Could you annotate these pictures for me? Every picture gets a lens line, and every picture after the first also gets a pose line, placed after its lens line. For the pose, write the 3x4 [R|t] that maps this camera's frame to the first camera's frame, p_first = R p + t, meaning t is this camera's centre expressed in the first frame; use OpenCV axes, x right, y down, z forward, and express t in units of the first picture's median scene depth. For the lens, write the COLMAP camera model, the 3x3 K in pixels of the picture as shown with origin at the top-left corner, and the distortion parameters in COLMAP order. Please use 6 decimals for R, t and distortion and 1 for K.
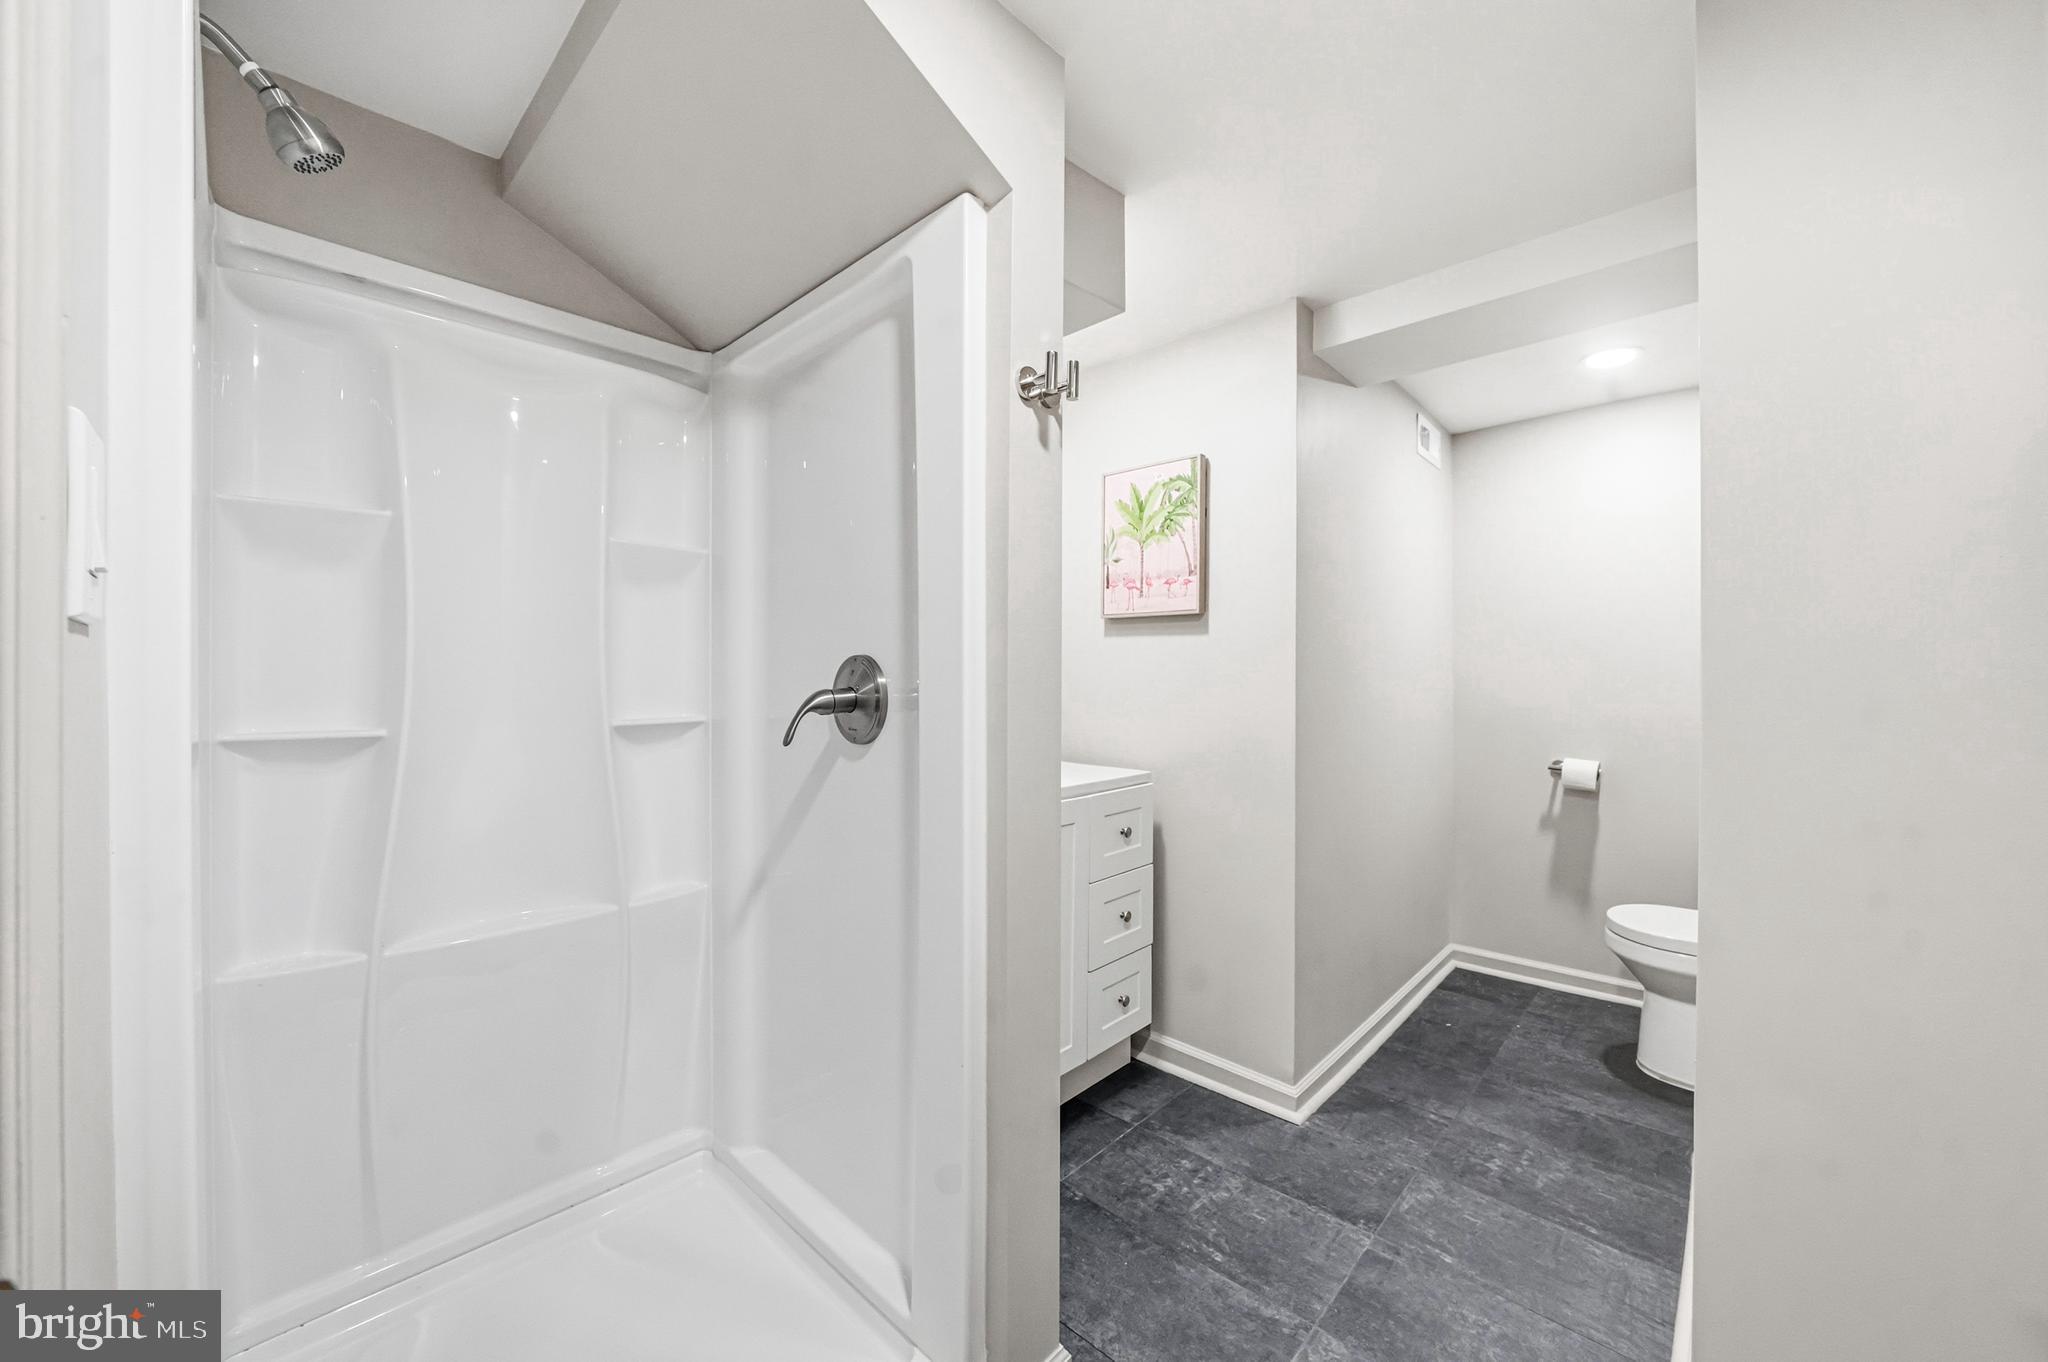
lens RADIAL K [[784.6, 0, 1018.7], [0, 784.6, 673.9], [0, 0, 1]] dist [-0.003576, 0.000260]
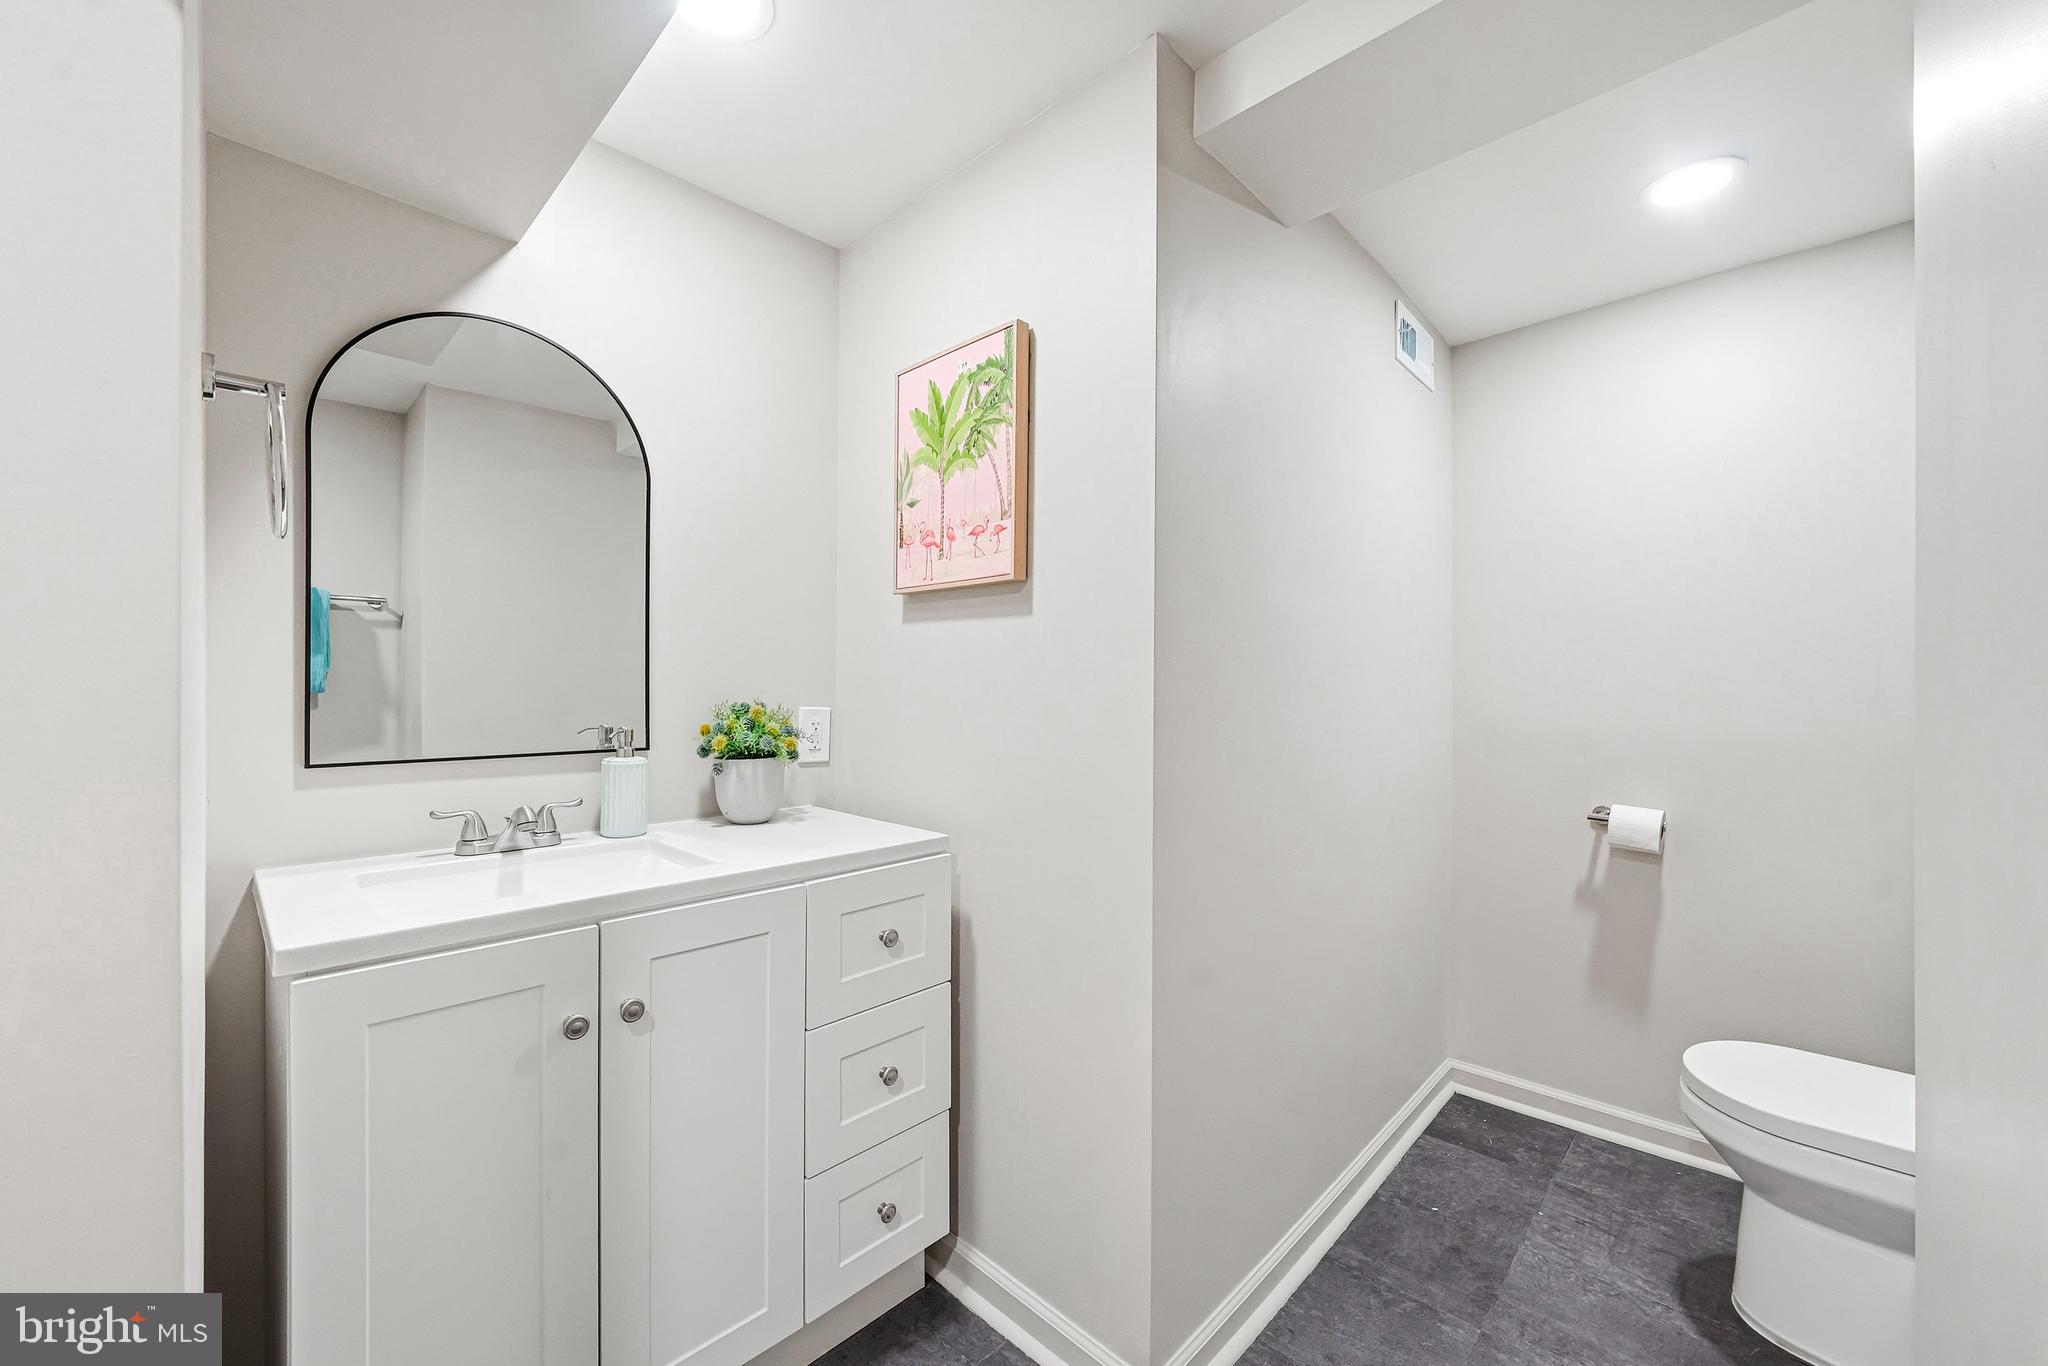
lens RADIAL K [[784.6, 0, 1028.3], [0, 784.6, 690.6], [0, 0, 1]] dist [-0.003576, 0.000260]
pose [[0.999800, -0.000658, -0.019997, 0.234111], [0.000754, 0.999988, 0.004803, 0.006247], [0.019994, -0.004817, 0.999788, 0.357071]]
